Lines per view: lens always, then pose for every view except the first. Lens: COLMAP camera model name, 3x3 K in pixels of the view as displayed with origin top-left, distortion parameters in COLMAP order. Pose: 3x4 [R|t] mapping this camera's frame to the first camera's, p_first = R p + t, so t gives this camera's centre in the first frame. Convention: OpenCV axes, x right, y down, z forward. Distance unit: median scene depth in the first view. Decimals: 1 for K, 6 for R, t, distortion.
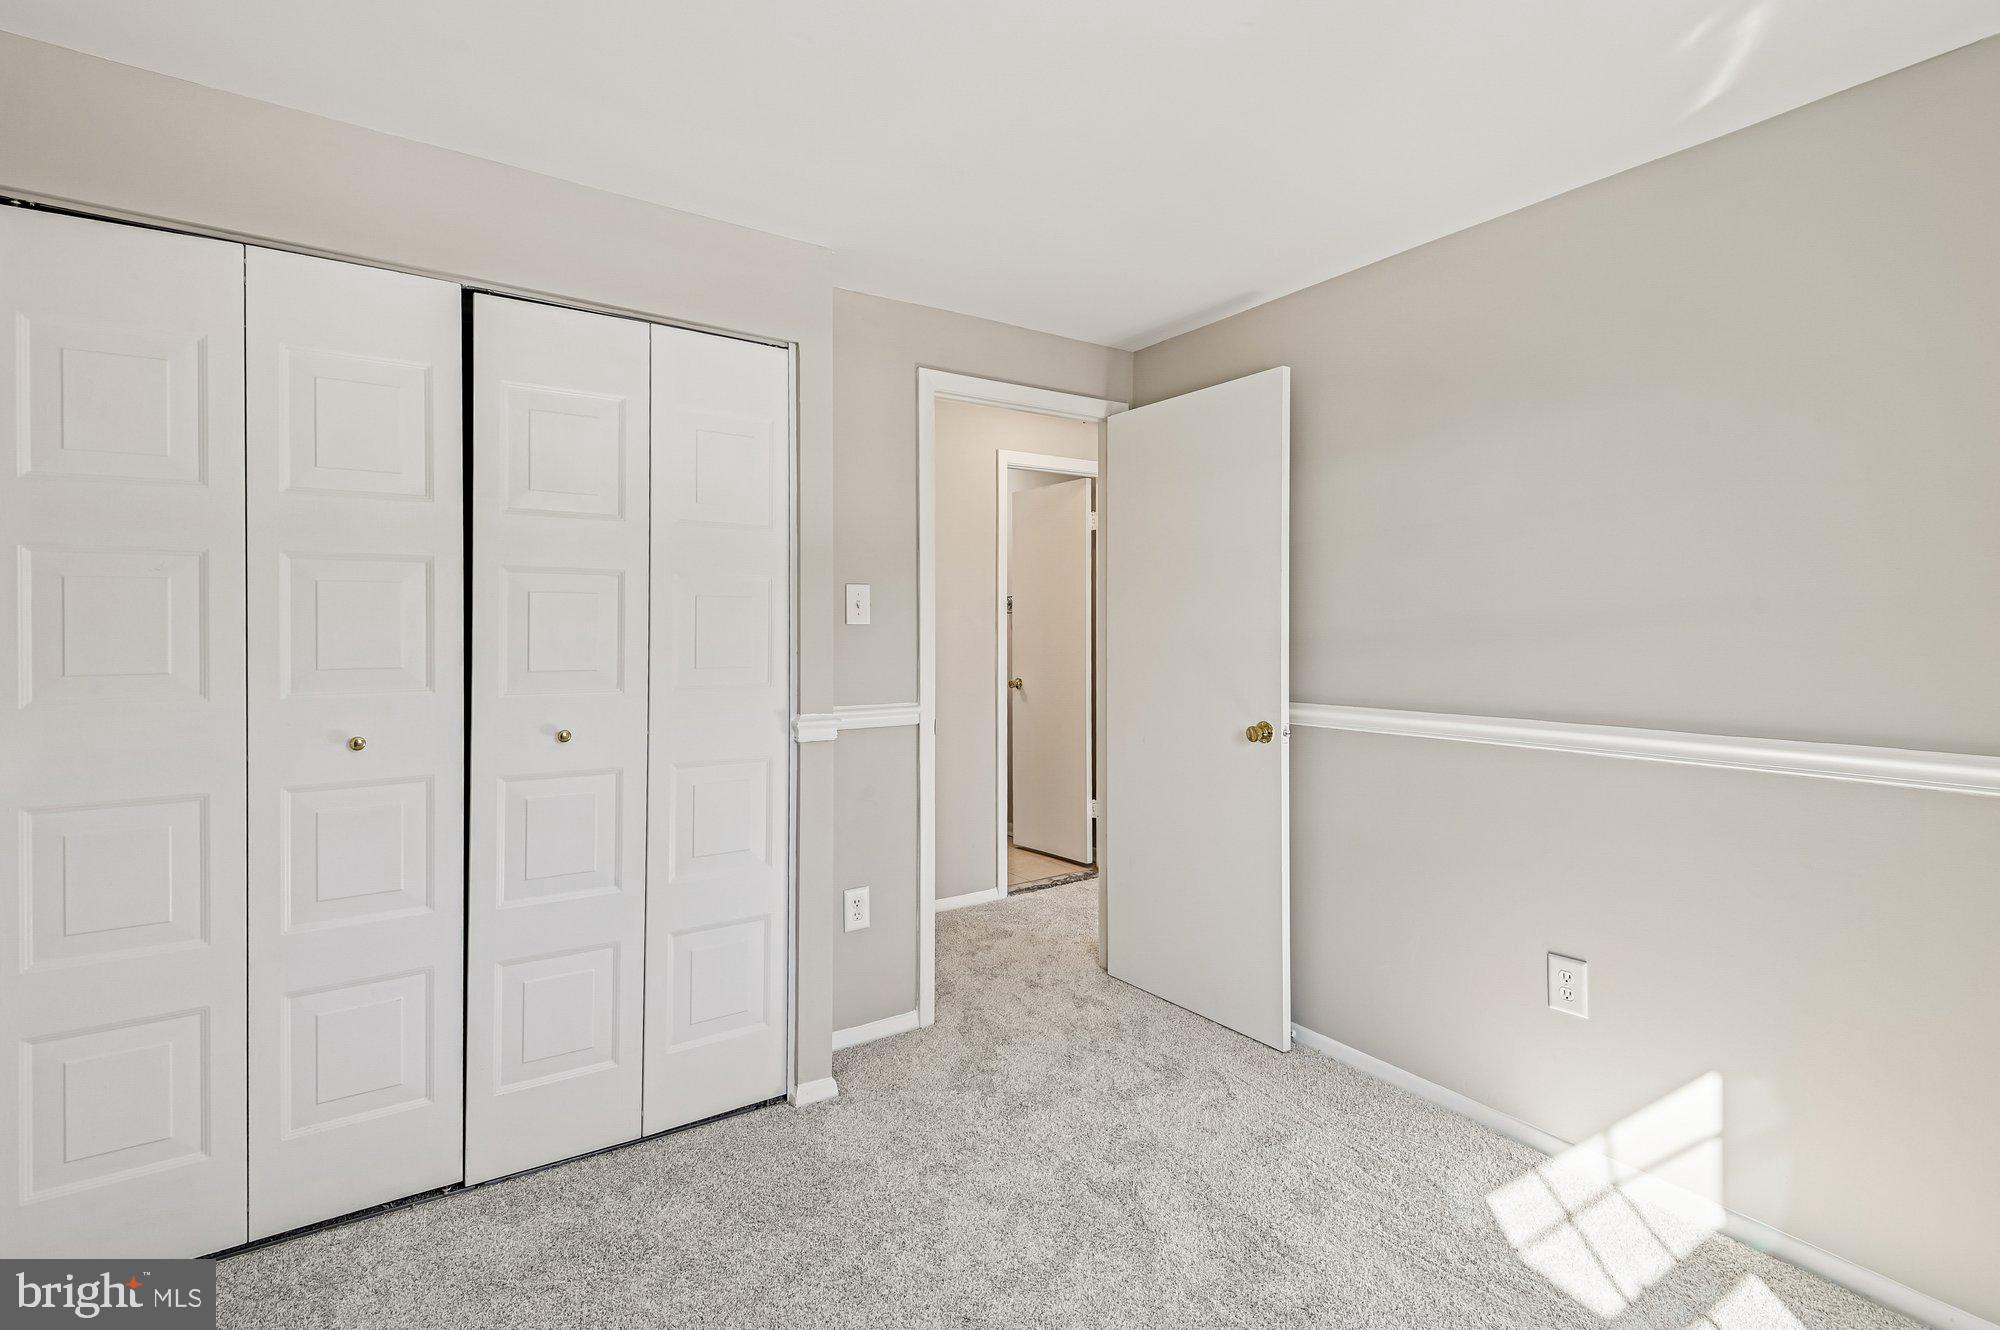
lens RADIAL K [[930.1, 0, 981.8], [0, 930.1, 630.3], [0, 0, 1]] dist [0.020804, -0.010704]
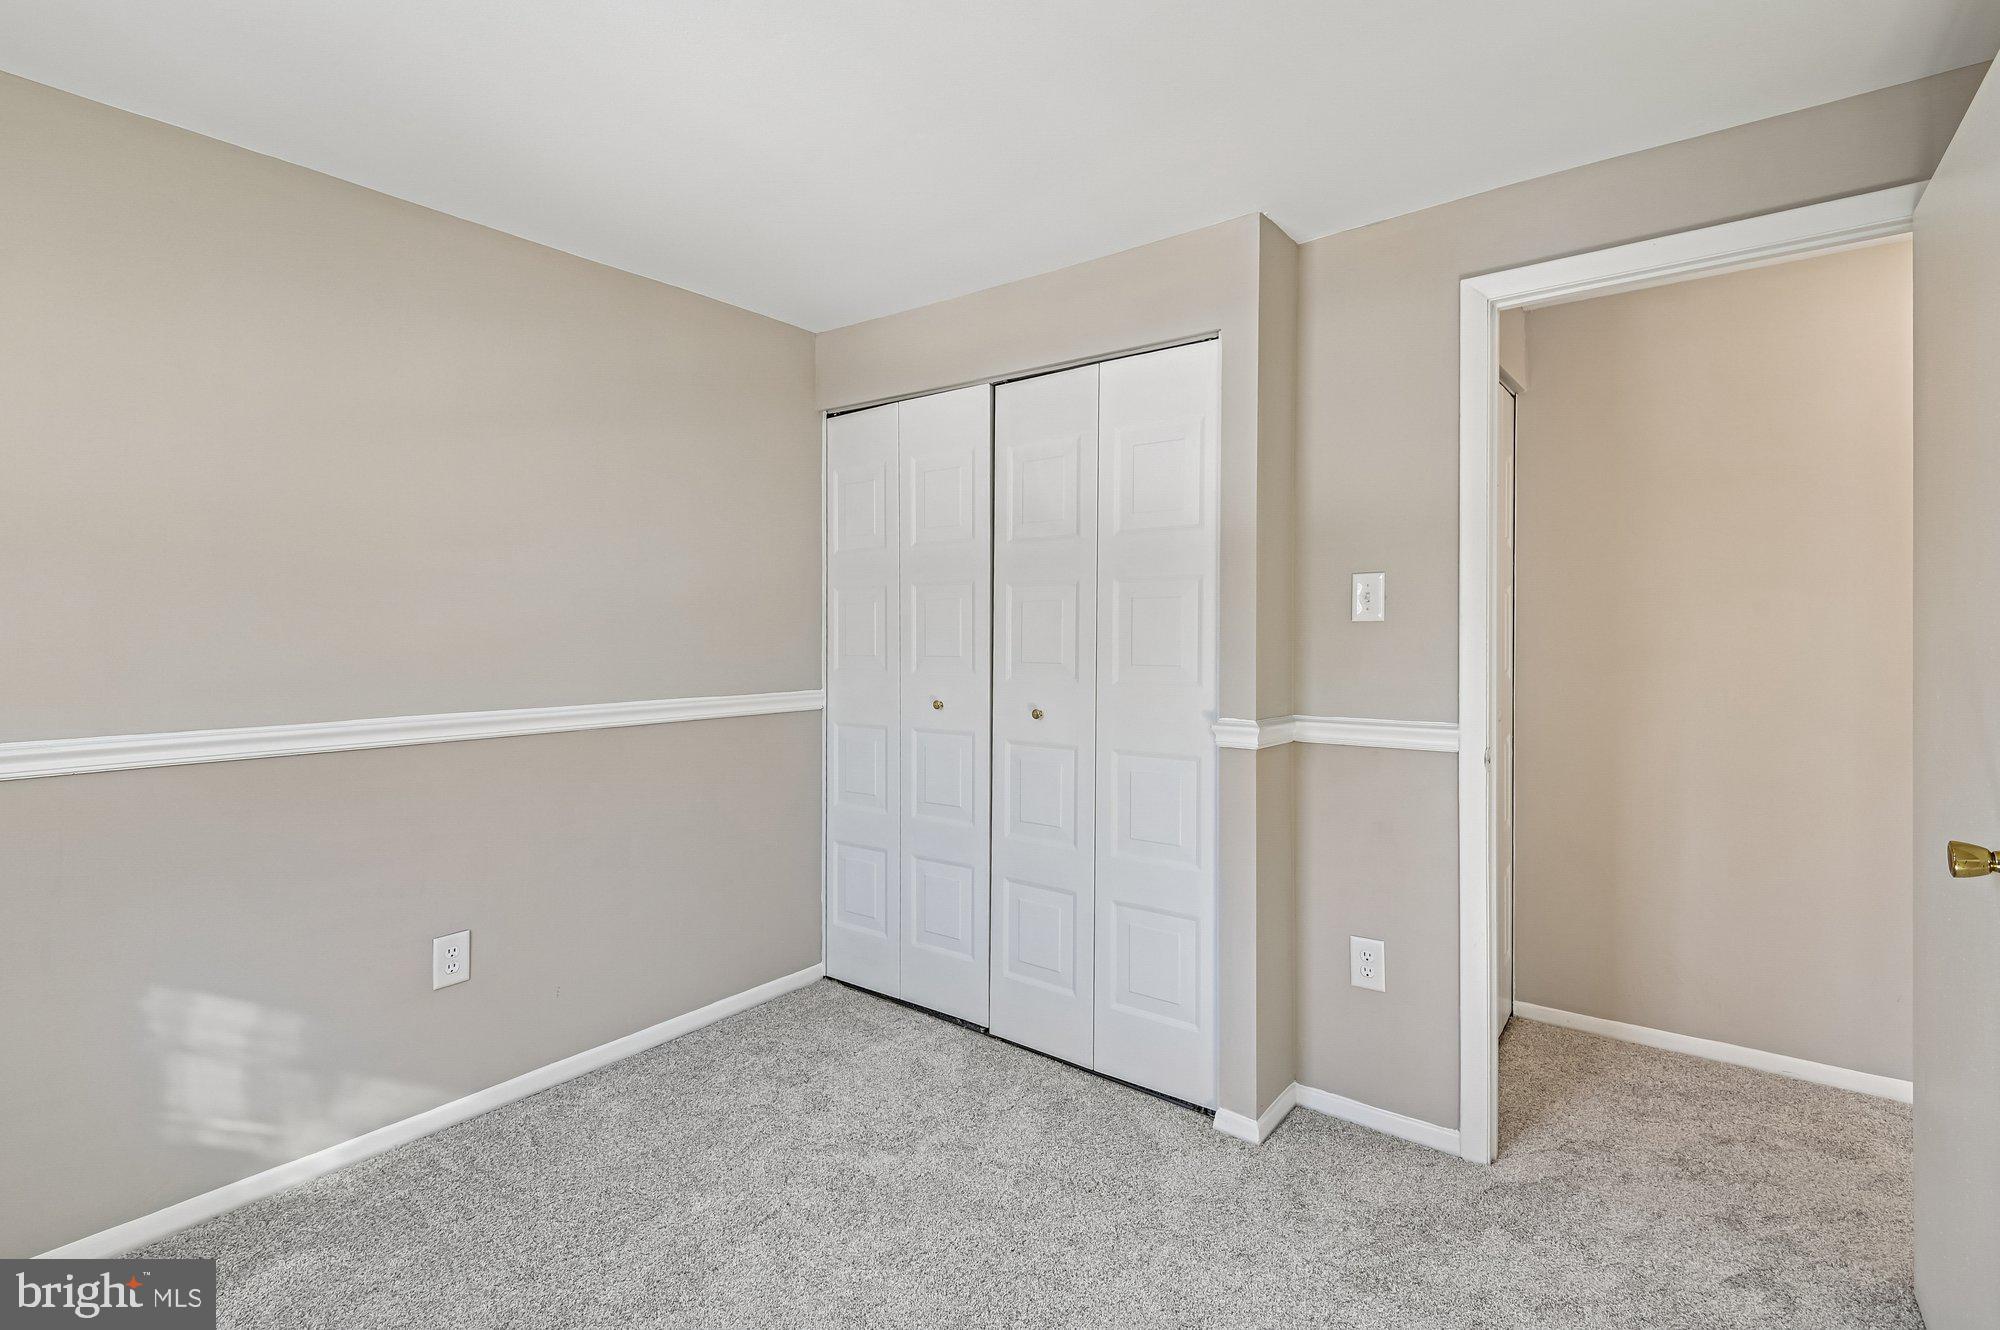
lens RADIAL K [[930.1, 0, 981.8], [0, 930.1, 630.3], [0, 0, 1]] dist [0.020804, -0.010704]
pose [[0.309355, -0.006110, -0.950927, 0.640155], [0.003113, 0.999981, -0.005413, 0.005196], [0.950941, -0.001286, 0.309368, 0.475563]]
